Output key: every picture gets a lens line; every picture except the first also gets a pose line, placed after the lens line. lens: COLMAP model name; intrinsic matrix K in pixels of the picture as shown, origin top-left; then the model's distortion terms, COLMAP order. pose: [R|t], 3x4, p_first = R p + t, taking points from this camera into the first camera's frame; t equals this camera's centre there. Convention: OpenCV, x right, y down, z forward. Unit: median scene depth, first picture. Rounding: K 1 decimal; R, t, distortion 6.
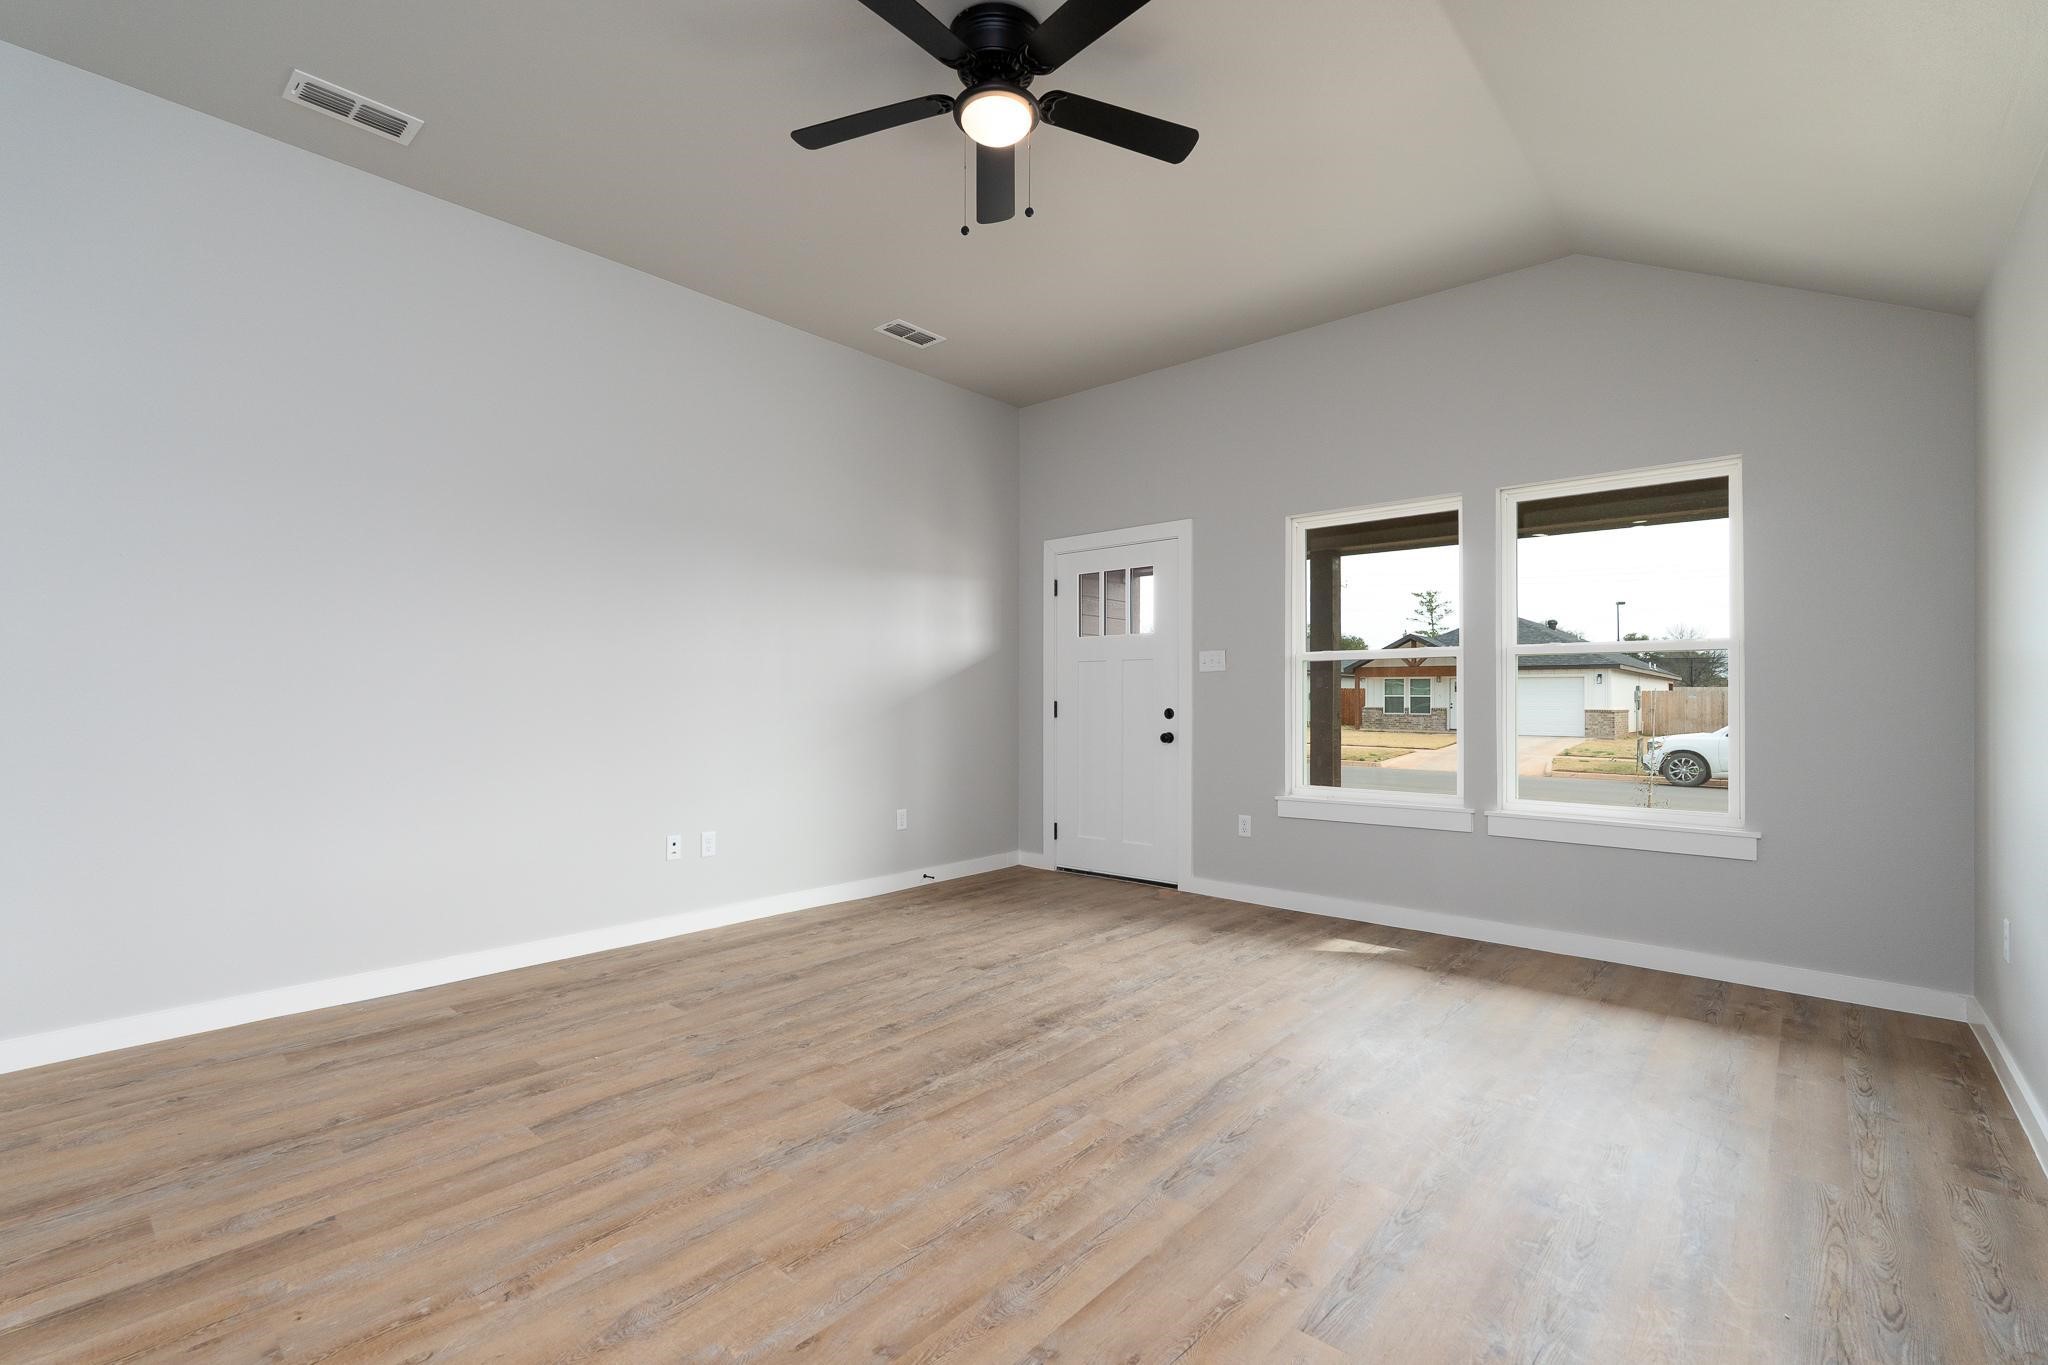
lens RADIAL K [[908.6, 0, 1025.9], [0, 908.6, 695.0], [0, 0, 1]] dist [-0.004760, -0.001290]
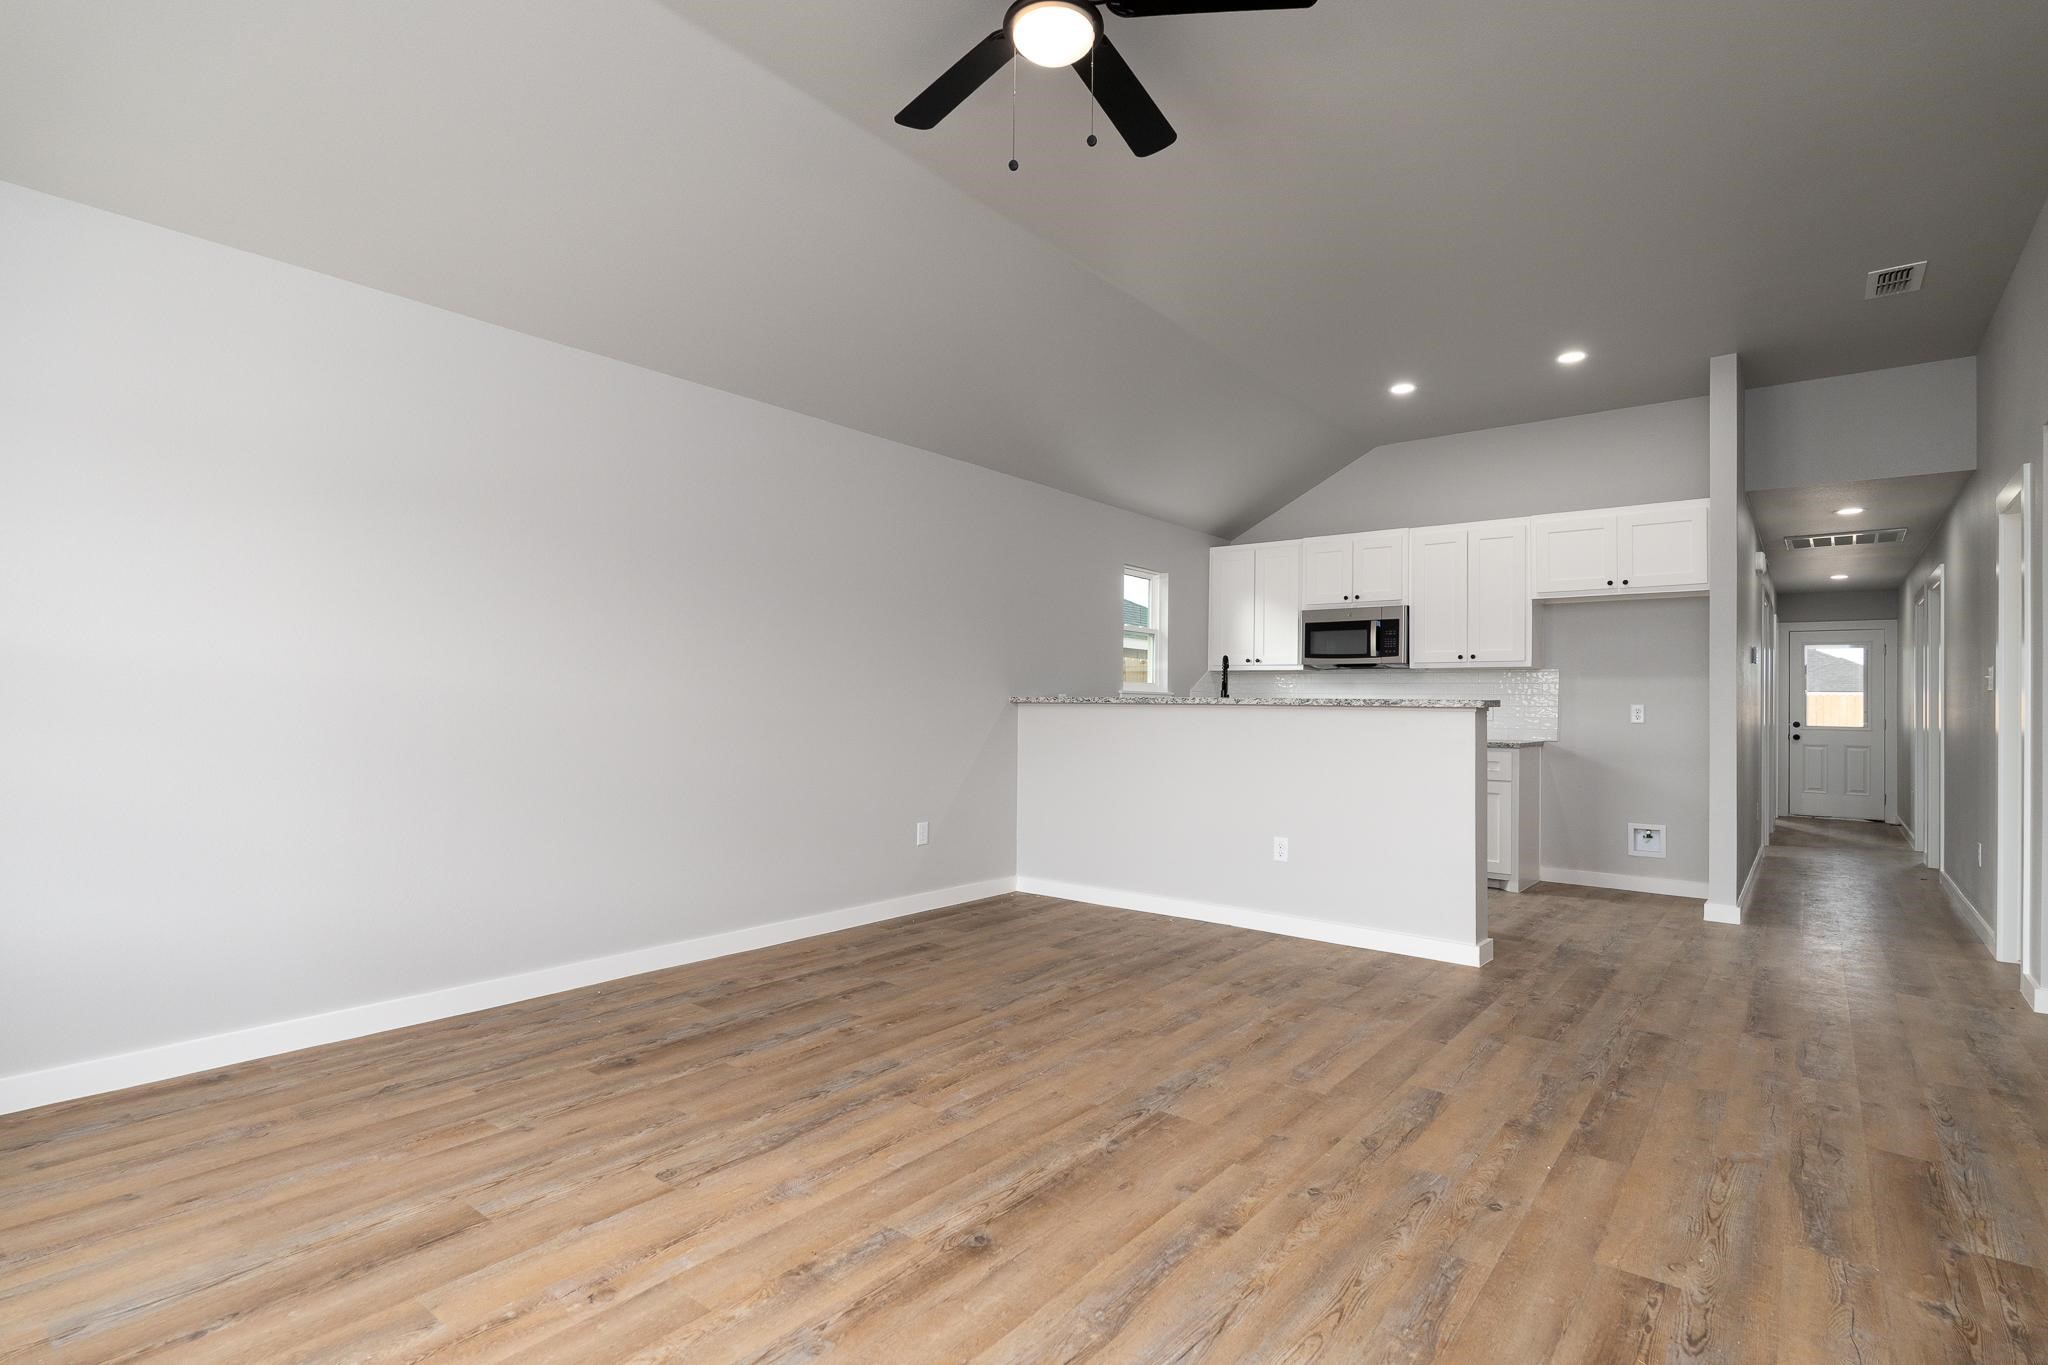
lens RADIAL K [[979.7, 0, 1055.1], [0, 979.7, 692.7], [0, 0, 1]] dist [-0.002596, -0.000213]
pose [[-0.997436, -0.016020, -0.069751, 0.021633], [-0.014804, 0.999730, -0.017924, 0.008783], [0.070019, -0.016846, -0.997403, 1.891147]]
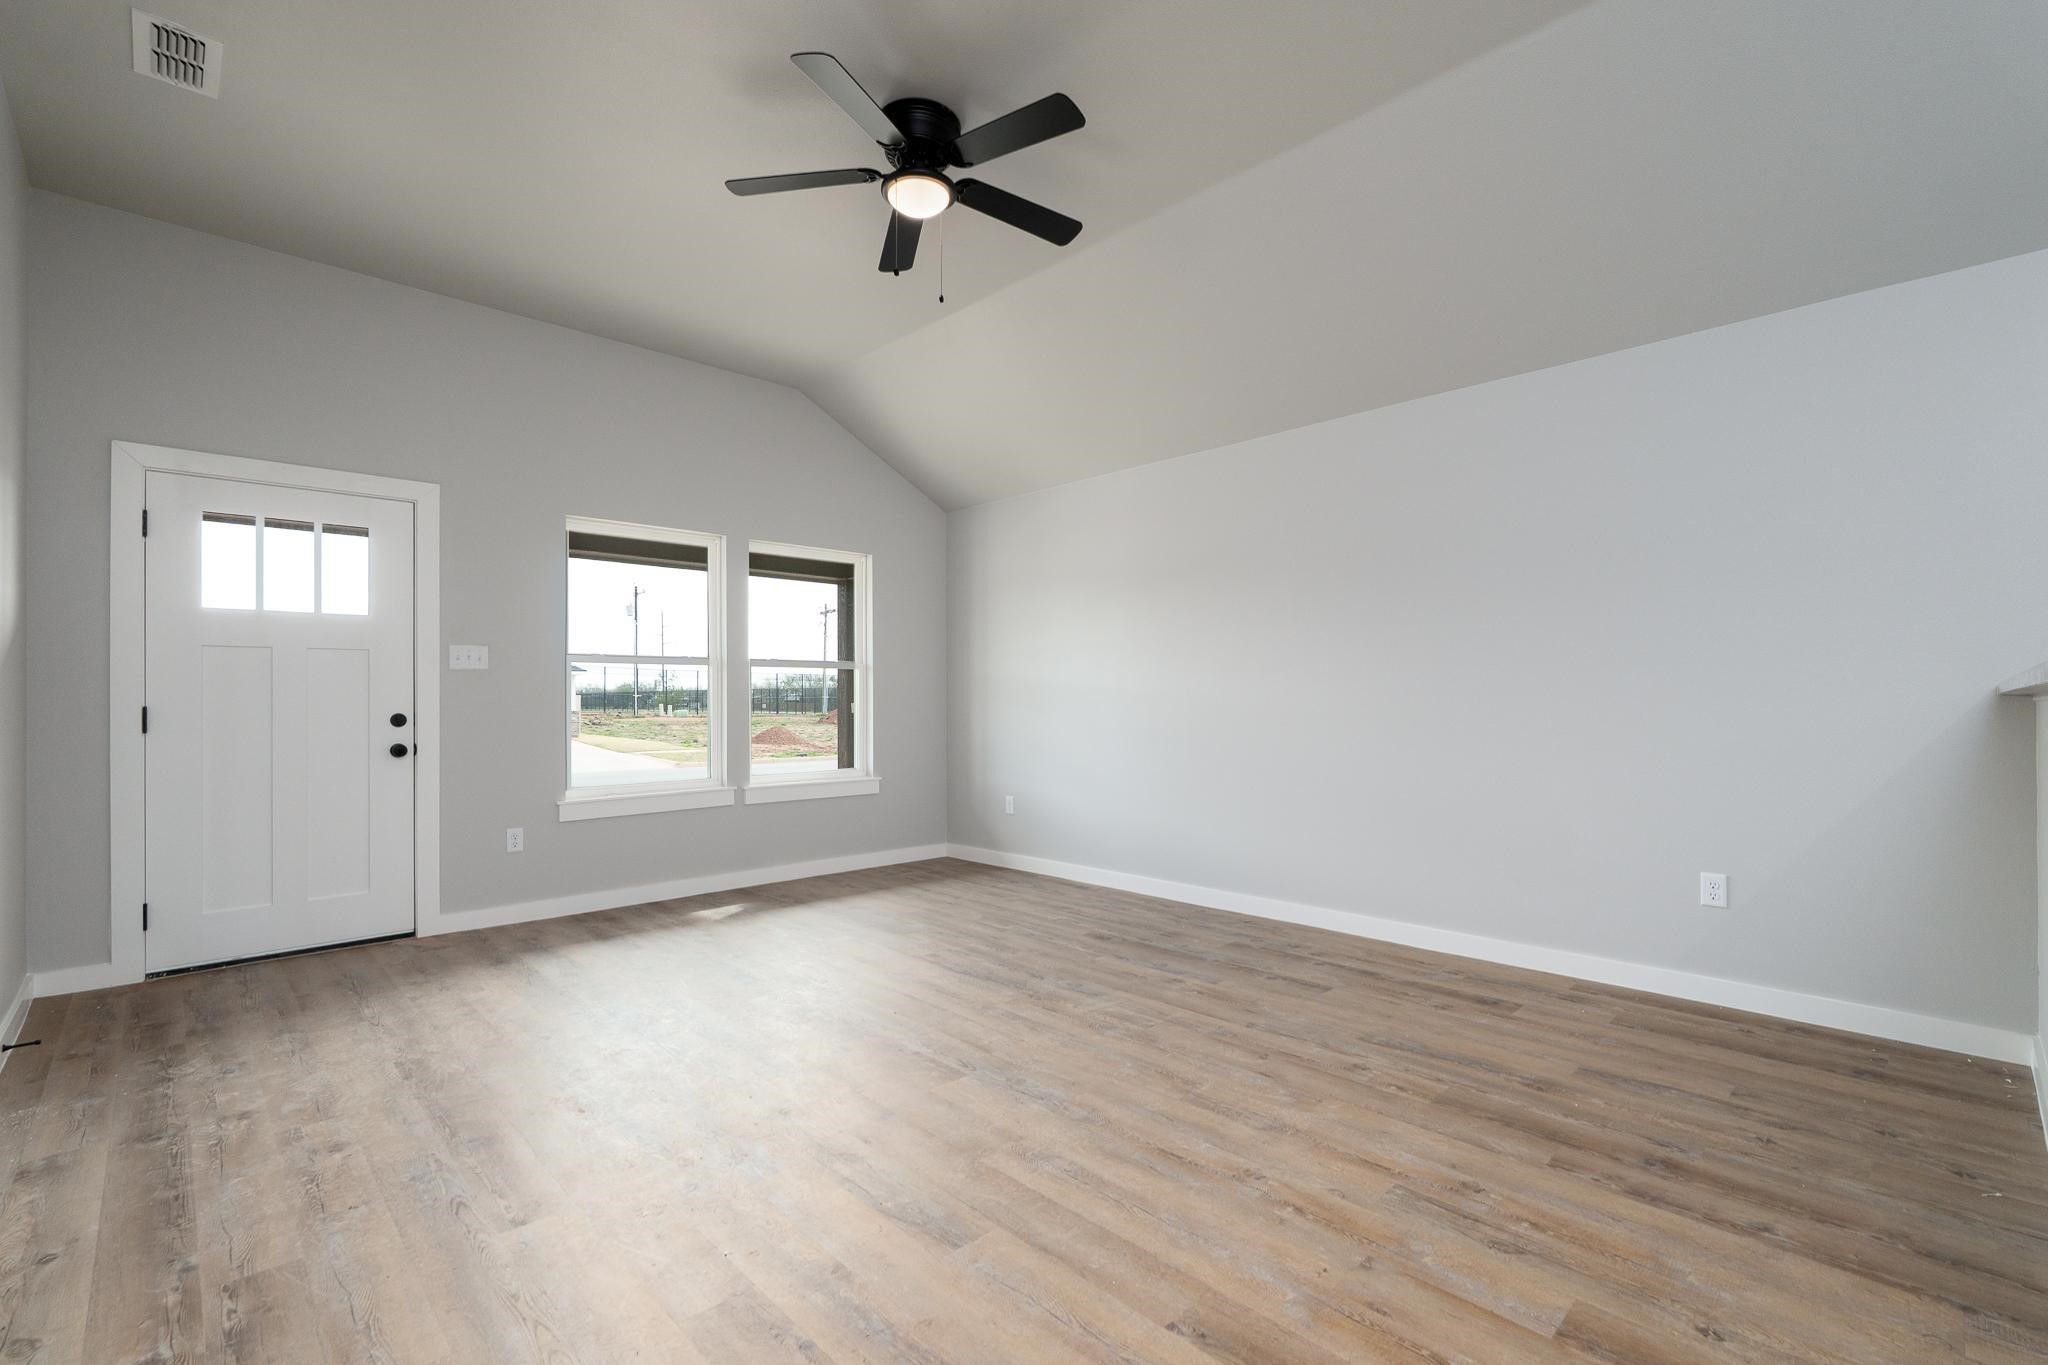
lens RADIAL K [[908.6, 0, 1025.9], [0, 908.6, 695.0], [0, 0, 1]] dist [-0.004760, -0.001290]
pose [[0.075591, 0.002310, 0.997136, -1.150903], [-0.001475, 0.999996, -0.002205, -0.001072], [-0.997138, -0.001304, 0.075594, 0.763535]]
